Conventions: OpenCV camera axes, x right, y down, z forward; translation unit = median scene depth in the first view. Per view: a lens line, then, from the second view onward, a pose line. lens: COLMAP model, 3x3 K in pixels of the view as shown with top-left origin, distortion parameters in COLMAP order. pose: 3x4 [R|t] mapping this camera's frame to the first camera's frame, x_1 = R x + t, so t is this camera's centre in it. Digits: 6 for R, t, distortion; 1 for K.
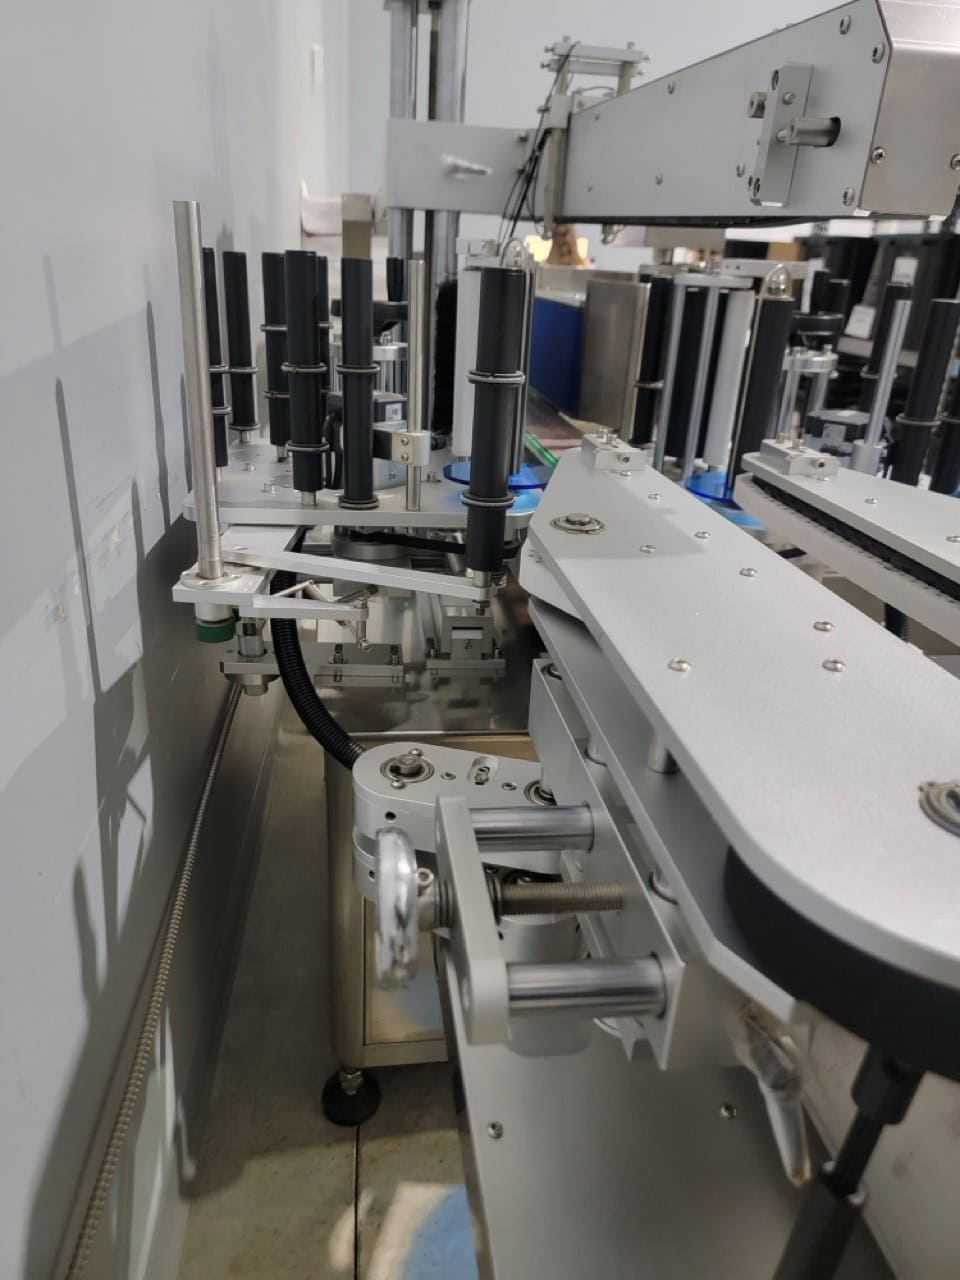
lens RADIAL K [[911.8, 0, 454.0], [0, 911.8, 640.9], [0, 0, 1]] dist [0.051439, -0.050550]
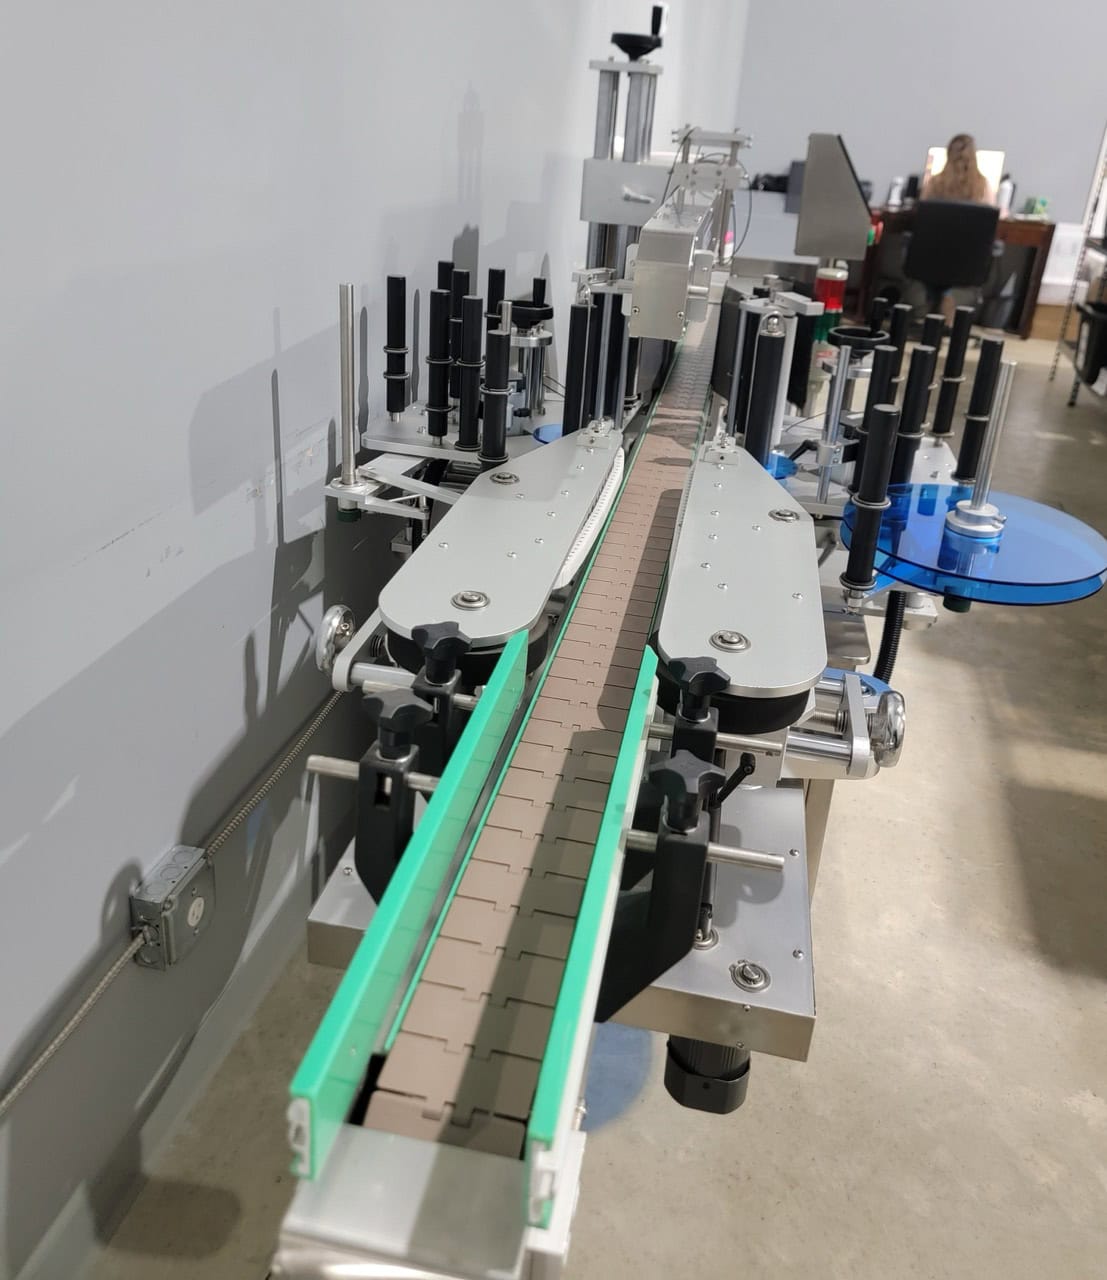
lens RADIAL K [[1072.4, 0, 576.6], [0, 1072.4, 531.8], [0, 0, 1]] dist [0.074716, -0.038781]
pose [[0.960013, 0.126675, -0.249657, 0.587608], [-0.136742, 0.990332, -0.023326, 0.007294], [0.244289, 0.056532, 0.968053, -0.750572]]
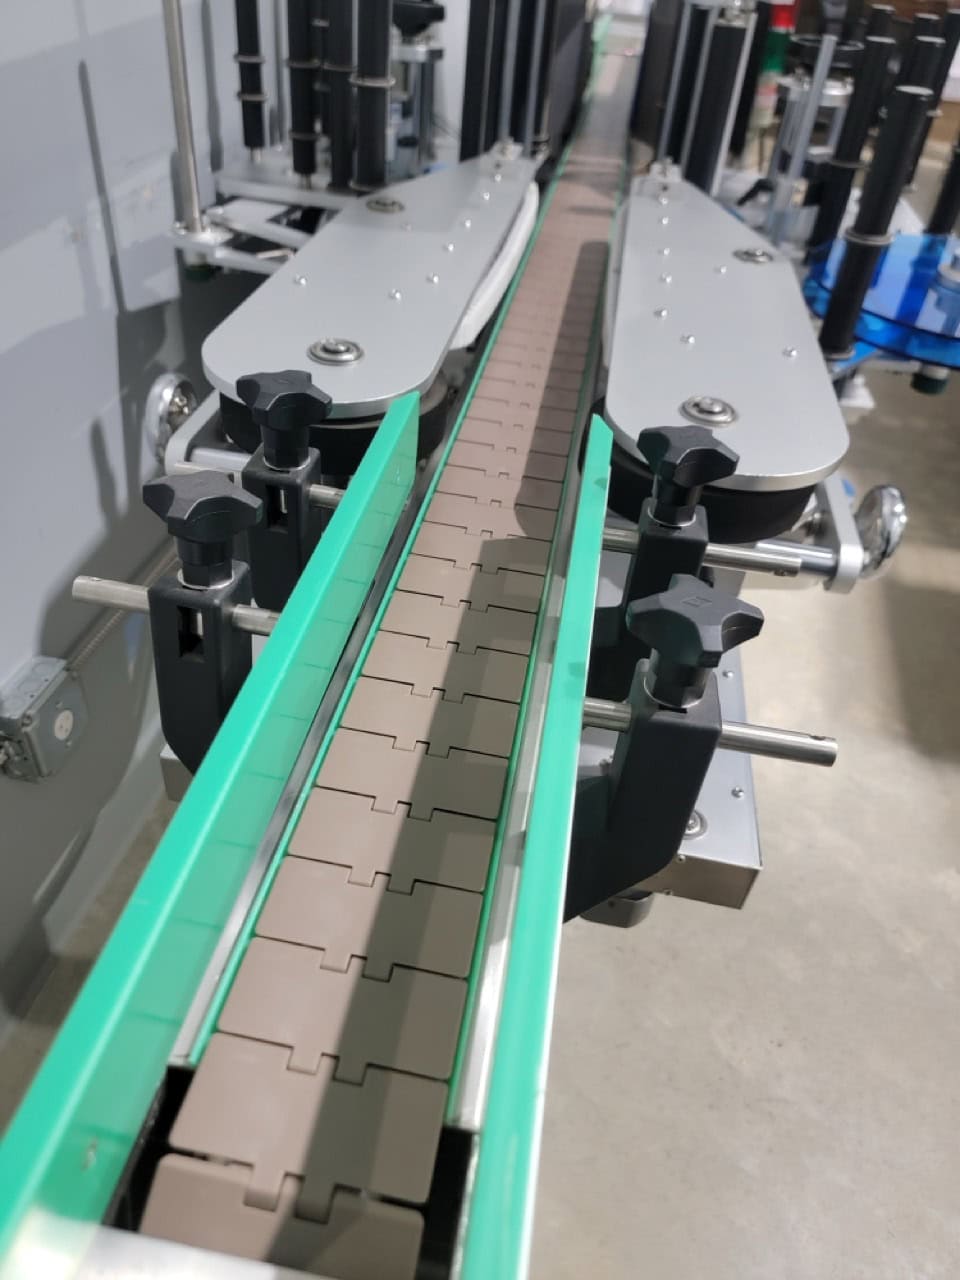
lens RADIAL K [[911.8, 0, 454.8], [0, 911.8, 659.5], [0, 0, 1]] dist [0.051439, -0.050550]
pose [[0.958189, 0.202558, -0.202099, 0.468679], [-0.138720, 0.946598, 0.291049, 0.075593], [0.250261, -0.250845, 0.935118, -0.328549]]
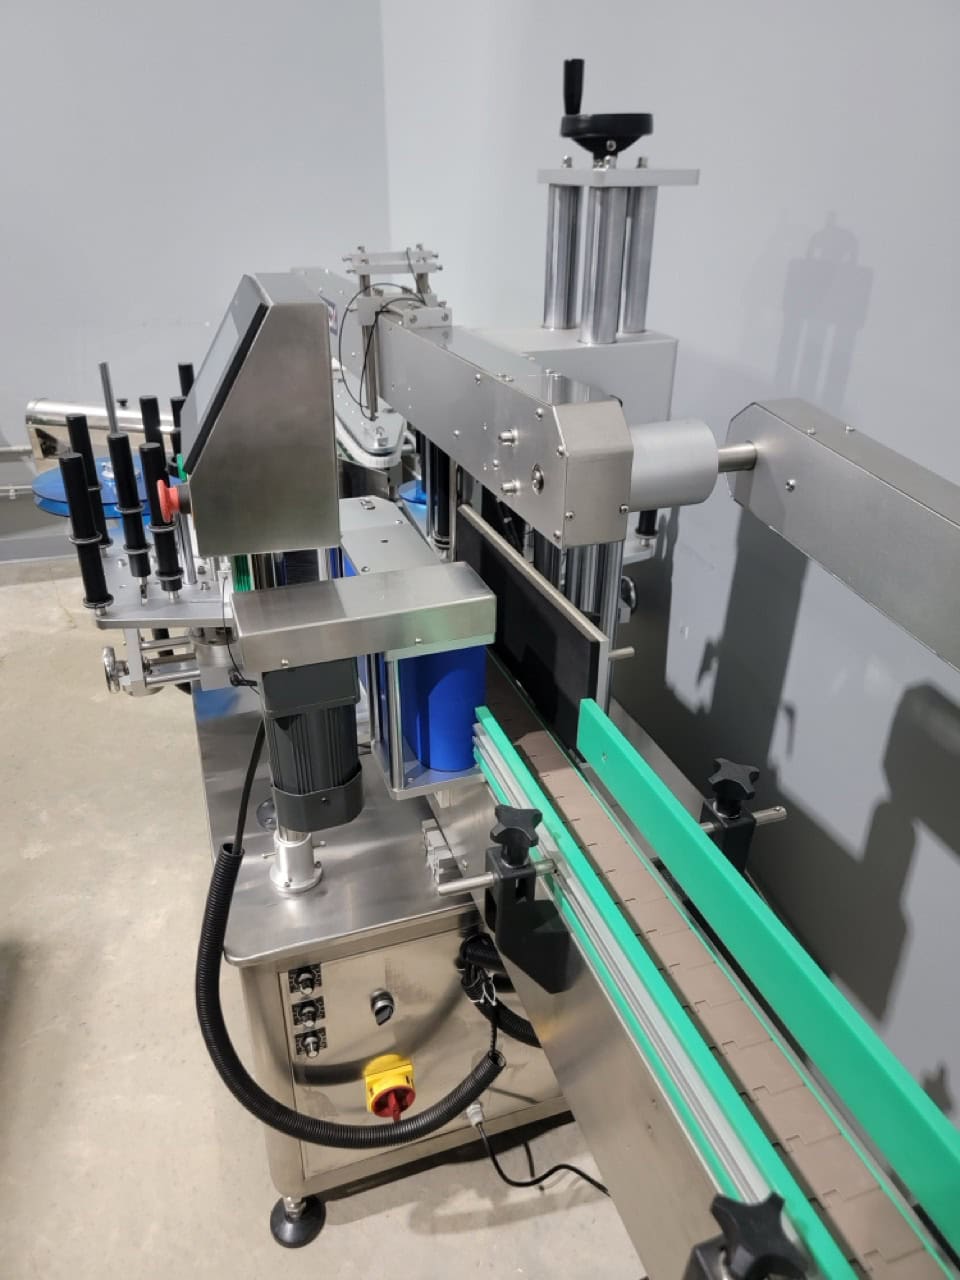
lens RADIAL K [[911.8, 0, 487.0], [0, 911.8, 627.7], [0, 0, 1]] dist [0.051439, -0.050550]
pose [[-0.973323, 0.060095, -0.221429, 0.408693], [-0.132750, 0.639646, 0.757119, -1.714586], [0.187136, 0.766317, -0.614605, 2.961714]]
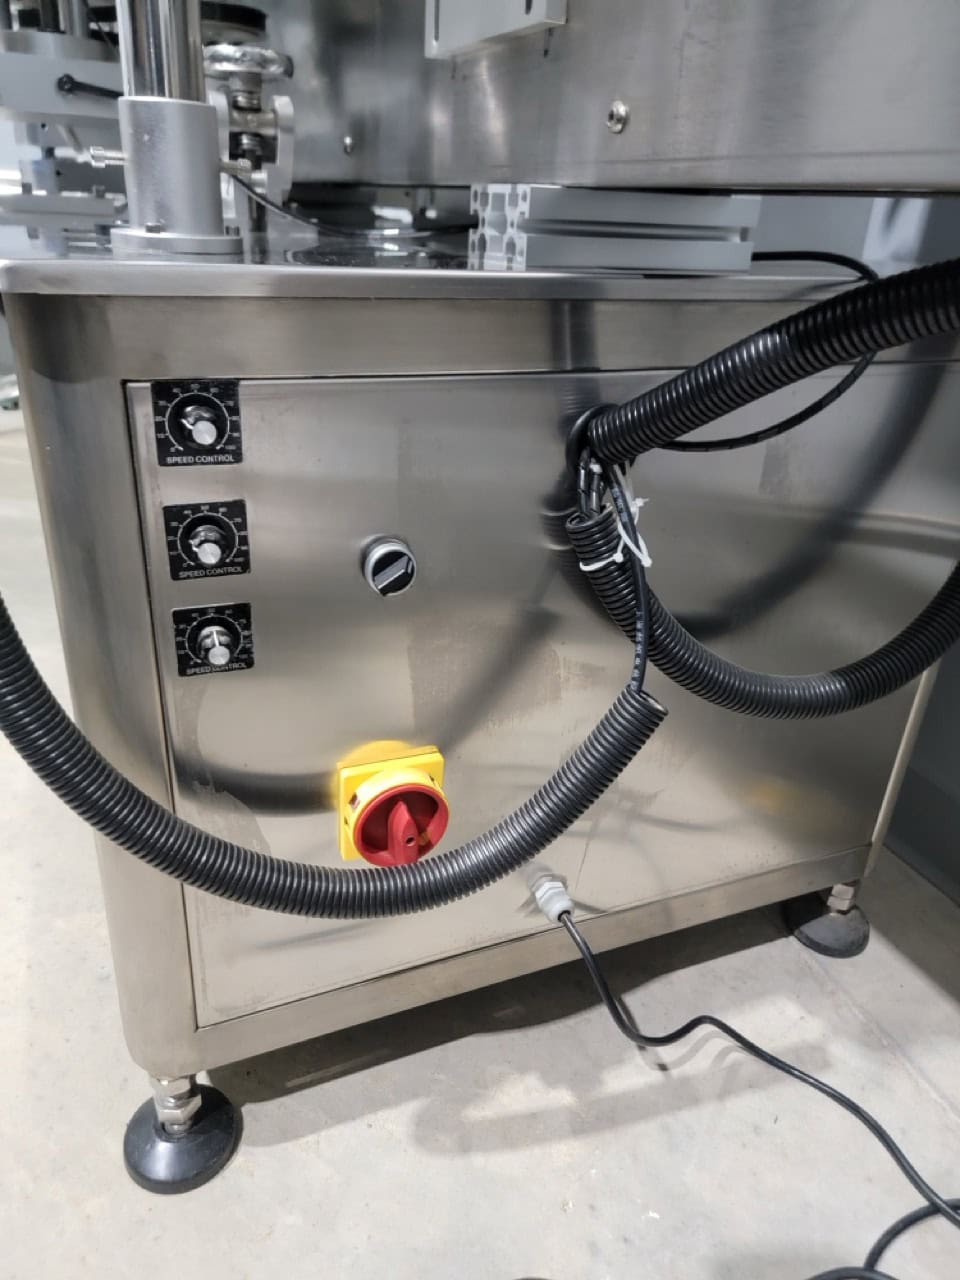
lens RADIAL K [[911.8, 0, 479.8], [0, 911.8, 644.4], [0, 0, 1]] dist [0.051439, -0.050550]
pose [[-0.951734, 0.049248, -0.302947, 0.413018], [-0.196304, 0.661085, 0.724176, -0.591873], [0.235938, 0.748693, -0.619509, 2.927907]]
